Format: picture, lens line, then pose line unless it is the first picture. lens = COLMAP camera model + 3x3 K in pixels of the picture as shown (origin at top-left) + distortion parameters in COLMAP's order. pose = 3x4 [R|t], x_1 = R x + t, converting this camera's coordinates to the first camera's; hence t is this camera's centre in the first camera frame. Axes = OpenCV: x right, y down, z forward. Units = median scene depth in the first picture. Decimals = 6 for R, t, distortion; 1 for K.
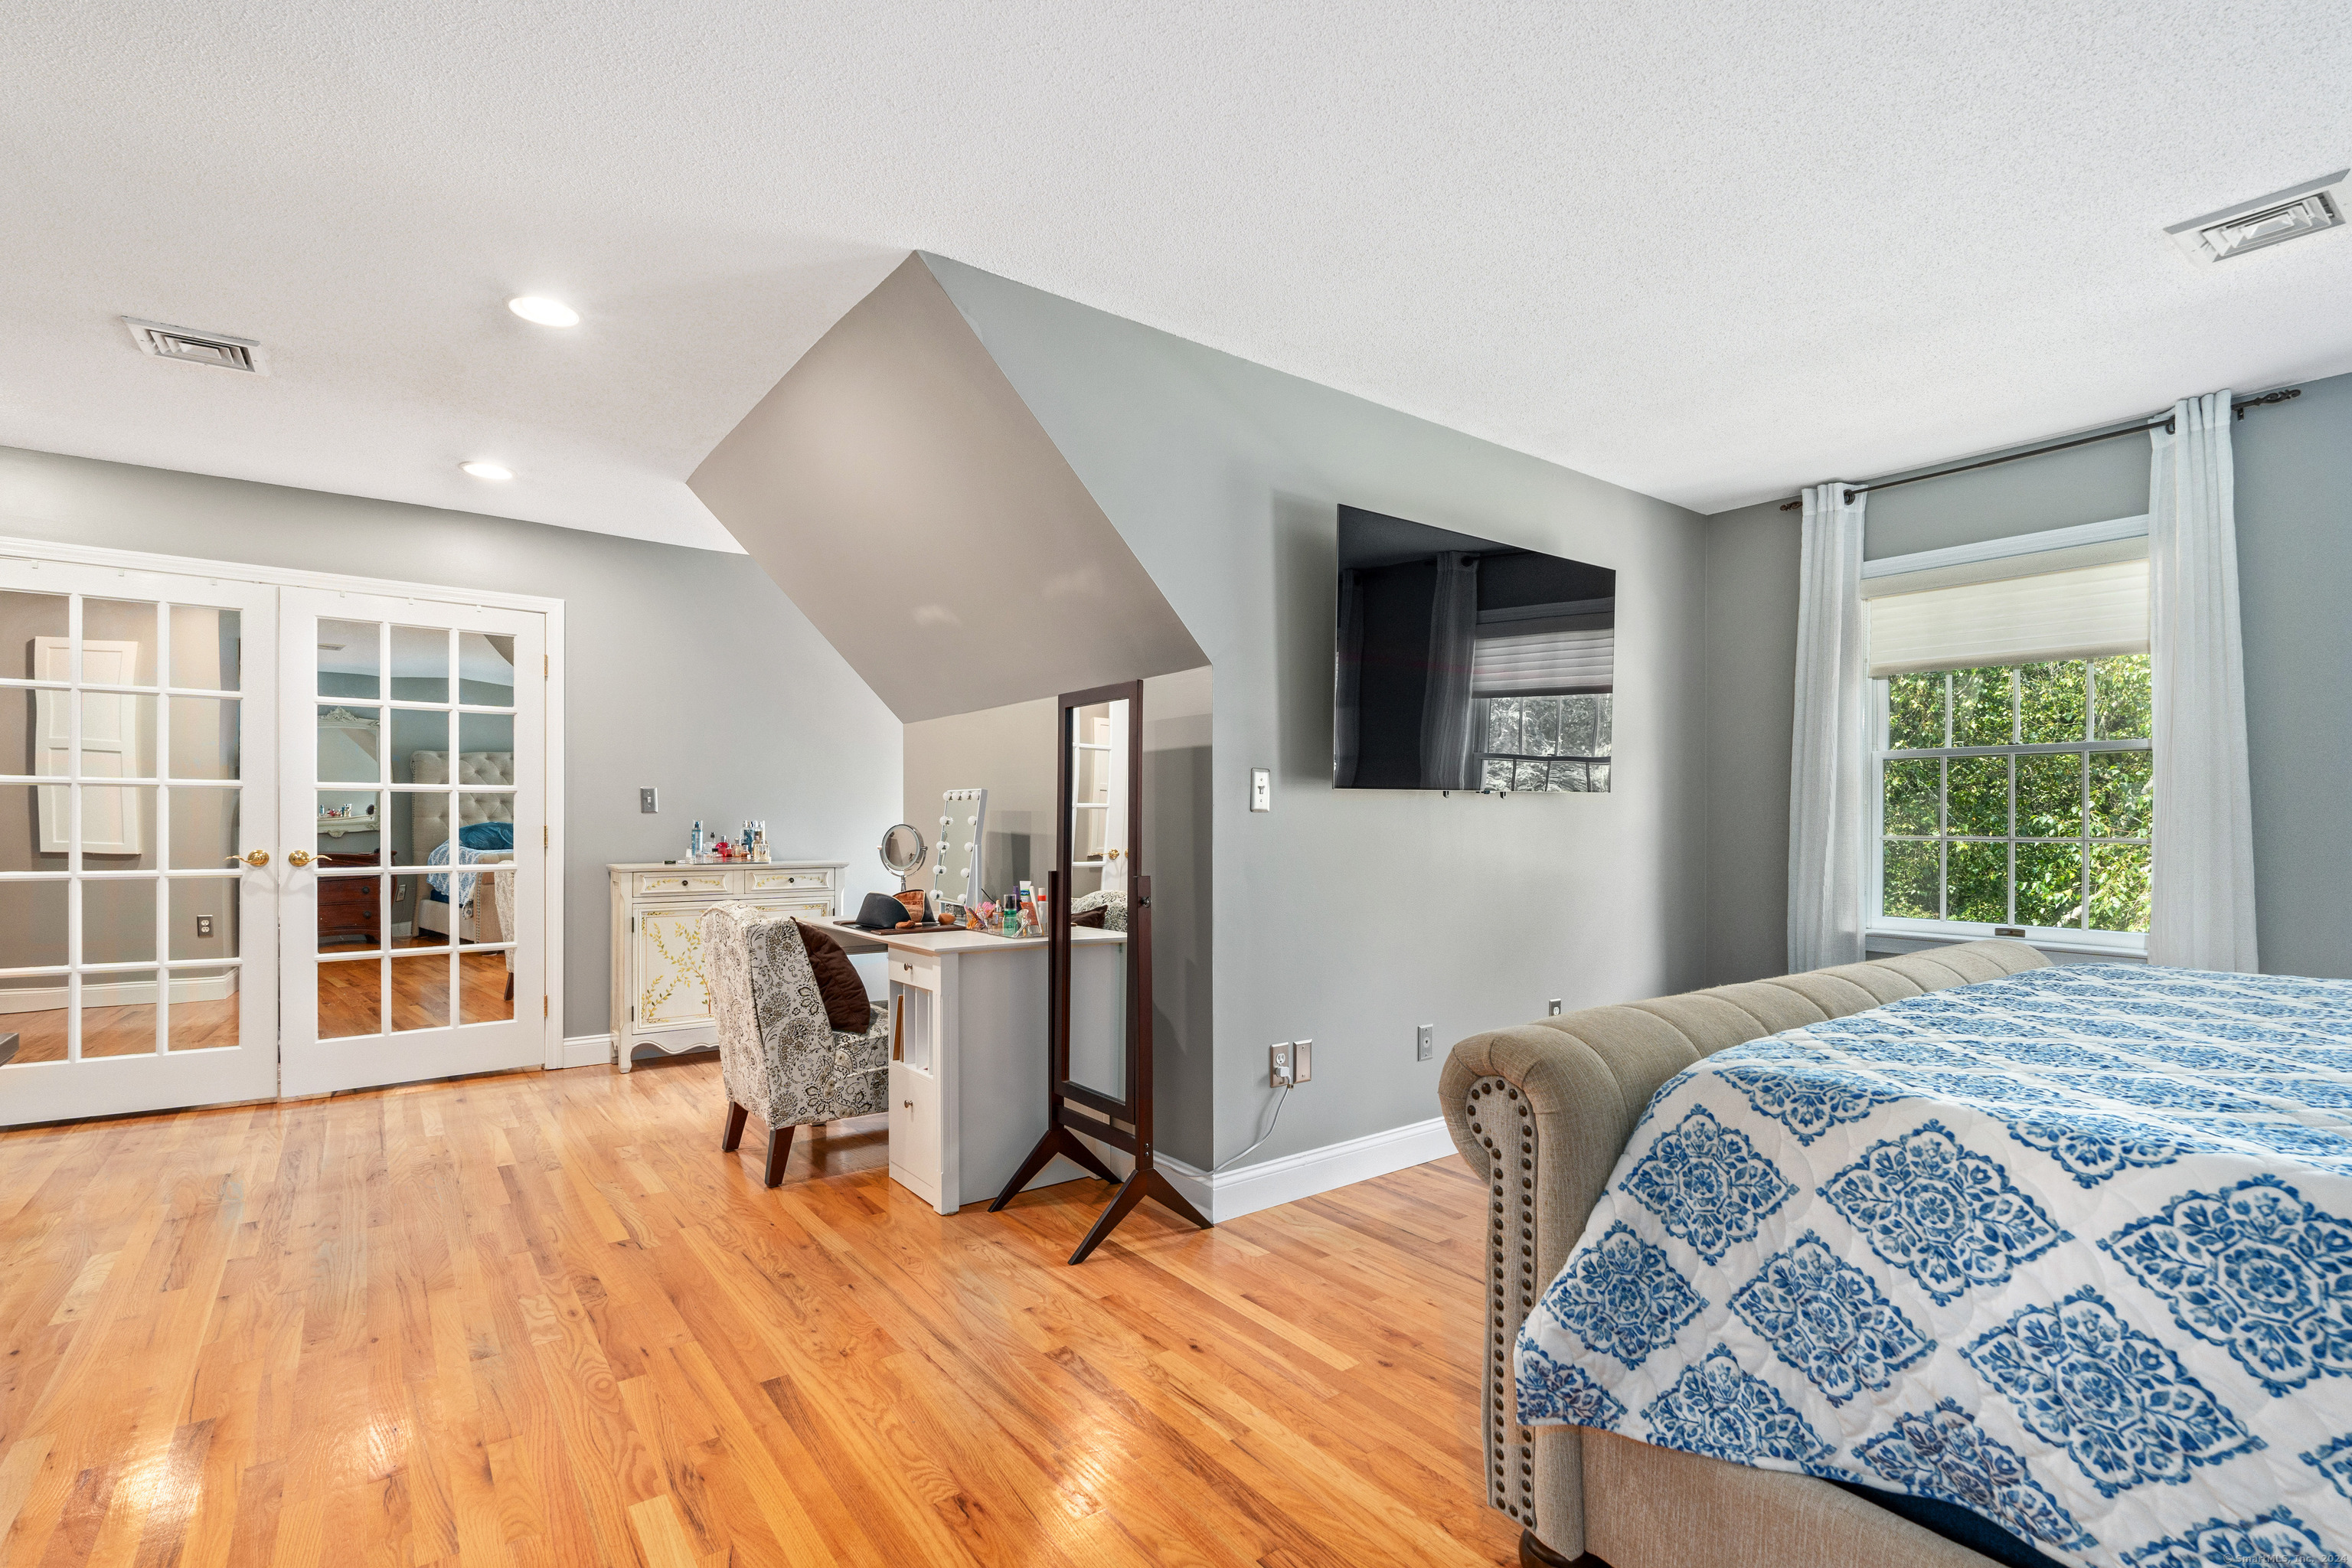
lens RADIAL K [[1081.6, 0, 1177.0], [0, 1081.6, 819.0], [0, 0, 1]] dist [-0.001728, -0.000478]
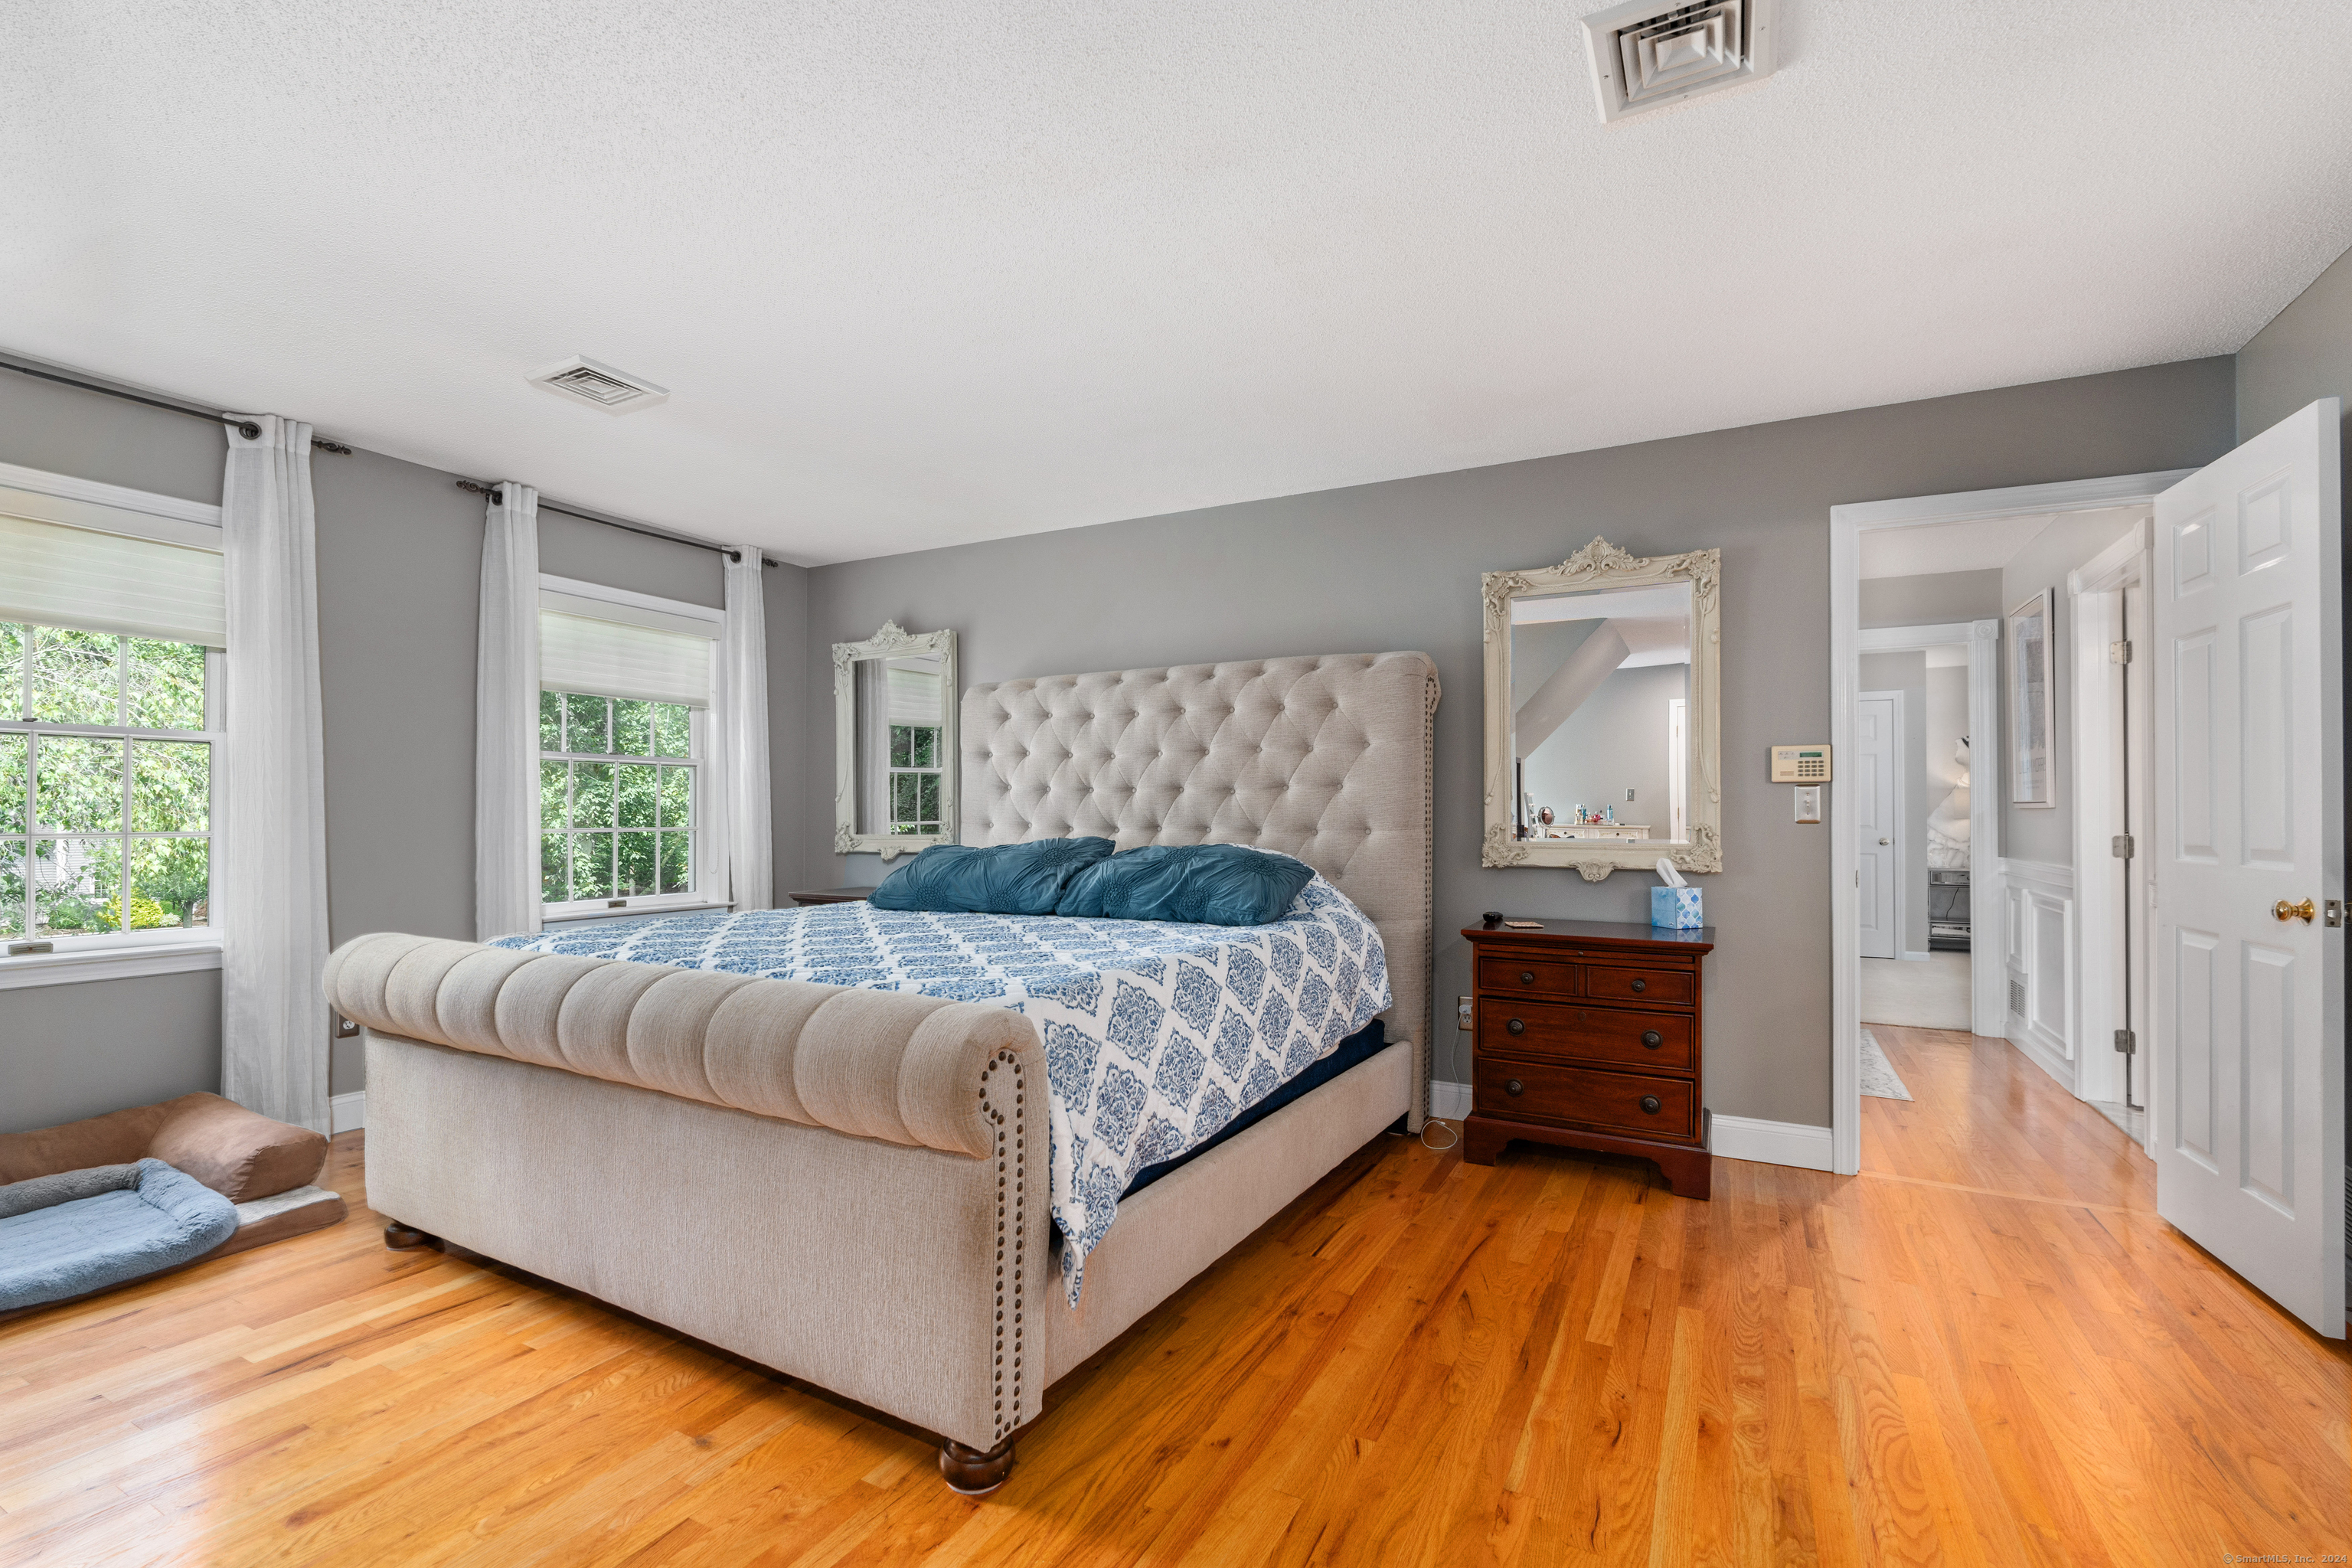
lens RADIAL K [[1041.3, 0, 1172.3], [0, 1041.3, 796.2], [0, 0, 1]] dist [-0.001130, -0.000033]
pose [[-0.414904, 0.012448, 0.909780, -0.658944], [-0.003526, 0.999877, -0.015289, -0.003580], [-0.909858, -0.009551, -0.414809, 1.133706]]
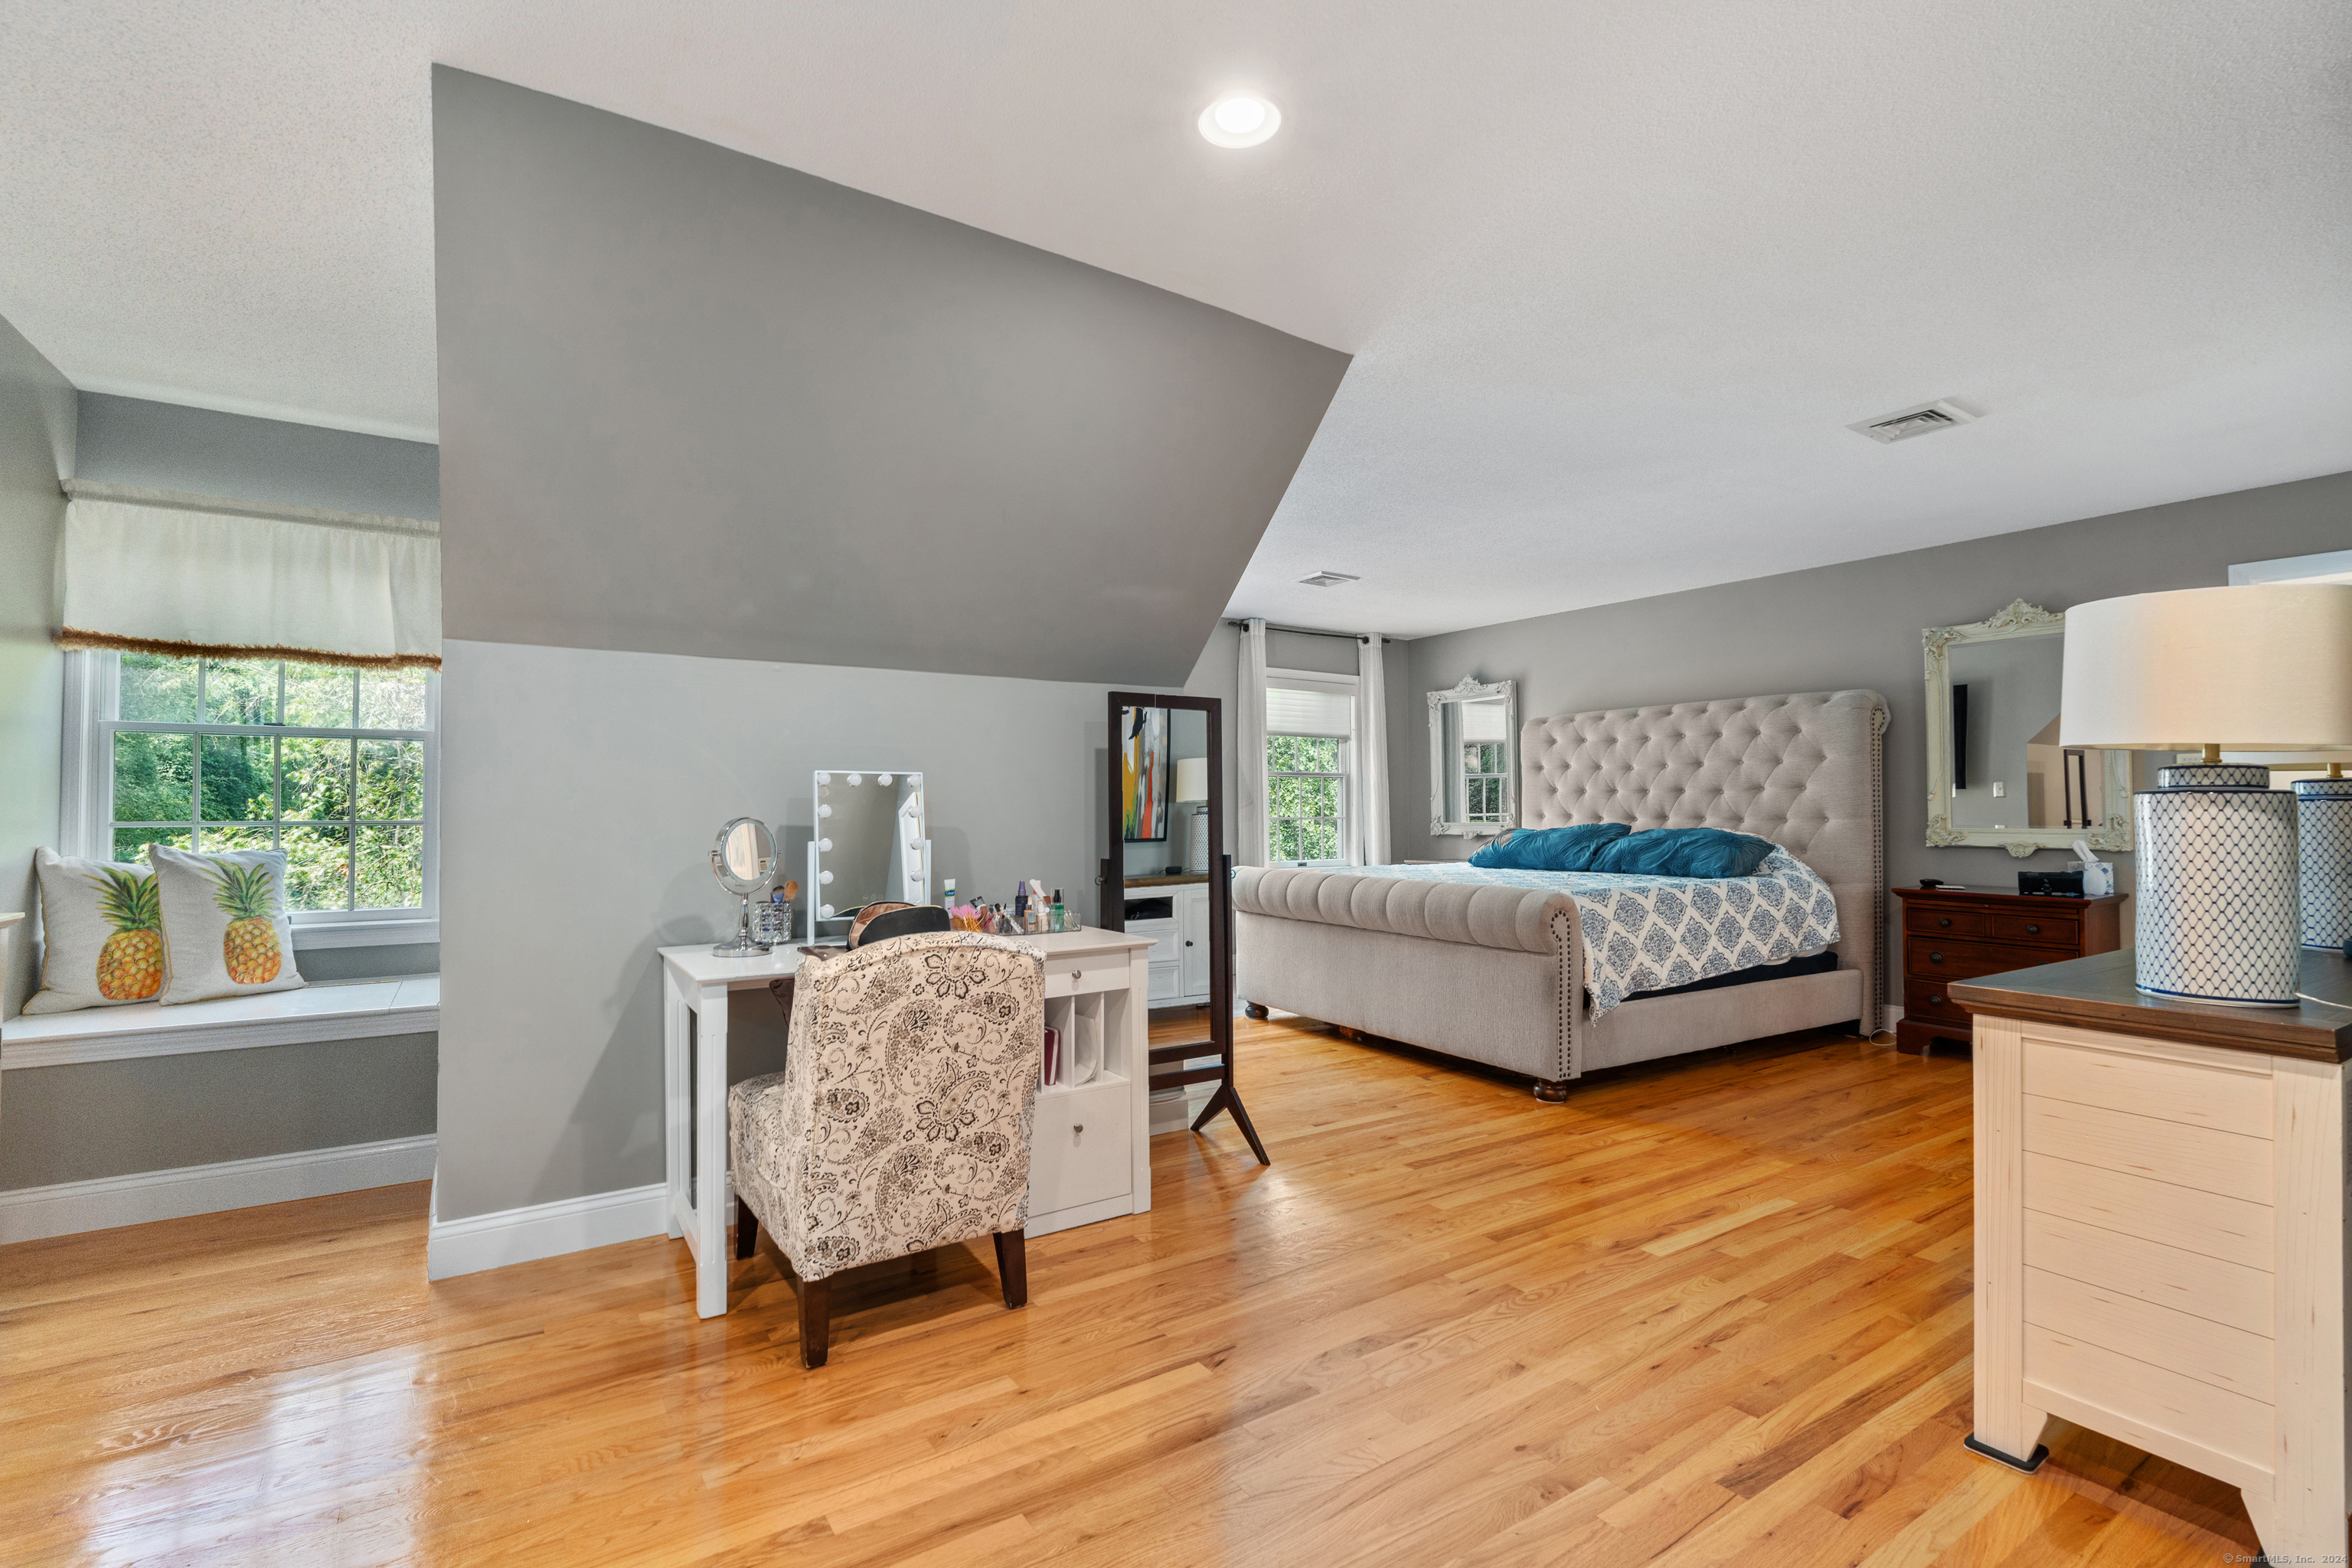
lens RADIAL K [[1057.8, 0, 1176.0], [0, 1057.8, 784.0], [0, 0, 1]] dist [-0.004825, -0.000220]
pose [[0.066217, 0.021105, 0.997582, -2.000766], [0.000292, 0.999776, -0.021171, -0.004979], [-0.997805, 0.001694, 0.066196, 1.536561]]
